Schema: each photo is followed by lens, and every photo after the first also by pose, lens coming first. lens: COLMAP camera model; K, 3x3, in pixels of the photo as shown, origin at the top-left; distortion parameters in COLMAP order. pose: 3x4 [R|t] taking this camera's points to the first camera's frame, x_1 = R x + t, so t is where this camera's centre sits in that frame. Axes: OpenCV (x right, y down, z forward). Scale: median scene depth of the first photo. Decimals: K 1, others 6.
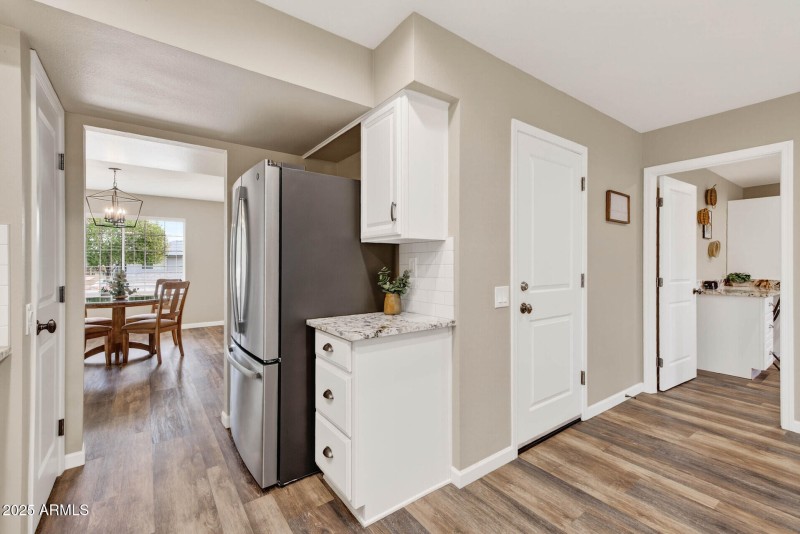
lens RADIAL K [[341.7, 0, 374.9], [0, 341.7, 264.1], [0, 0, 1]] dist [0.000681, 0.000060]
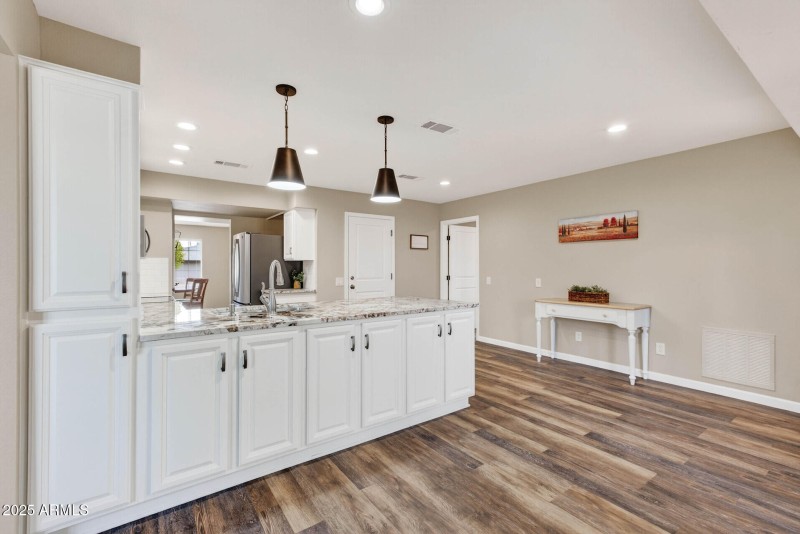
lens RADIAL K [[358.3, 0, 400.0], [0, 358.3, 267.0], [0, 0, 1]] dist [-0.001940, -0.000187]
pose [[0.999442, 0.000198, 0.033402, 0.696259], [-0.000263, 0.999998, 0.001936, -0.021002], [-0.033401, -0.001944, 0.999440, -1.612906]]
